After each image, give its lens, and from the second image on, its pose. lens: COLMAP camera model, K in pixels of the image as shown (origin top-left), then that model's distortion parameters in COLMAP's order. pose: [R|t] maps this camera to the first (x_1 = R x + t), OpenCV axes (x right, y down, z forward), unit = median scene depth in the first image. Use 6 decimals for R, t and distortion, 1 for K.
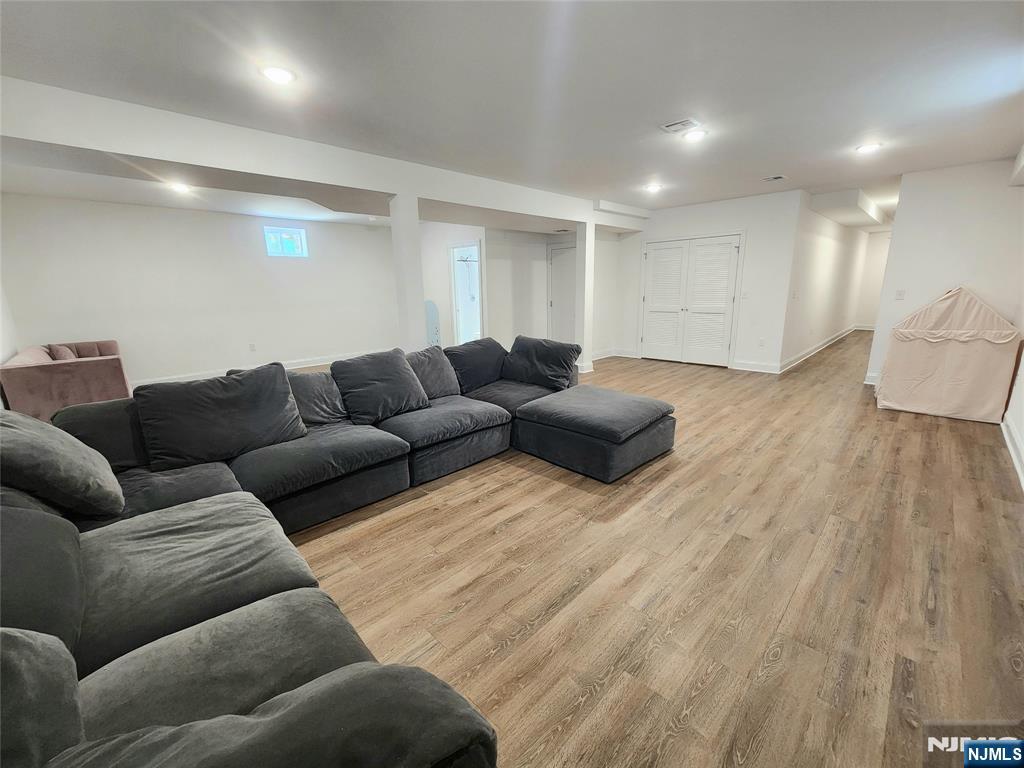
lens RADIAL K [[421.4, 0, 512.7], [0, 421.4, 385.2], [0, 0, 1]] dist [-0.001672, 0.000183]
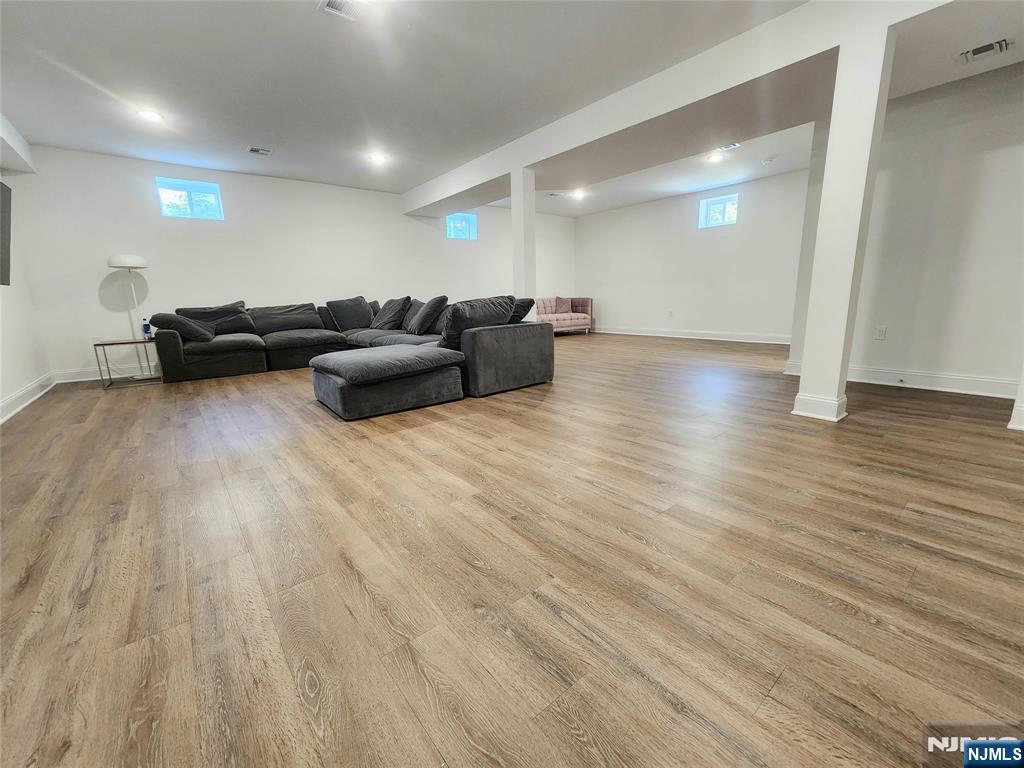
lens RADIAL K [[421.4, 0, 512.7], [0, 421.4, 385.2], [0, 0, 1]] dist [-0.001672, 0.000183]
pose [[-0.106499, 0.228556, -0.967688, 1.079559], [-0.204904, 0.947289, 0.246289, -0.185338], [0.972971, 0.224513, -0.054053, 1.273609]]
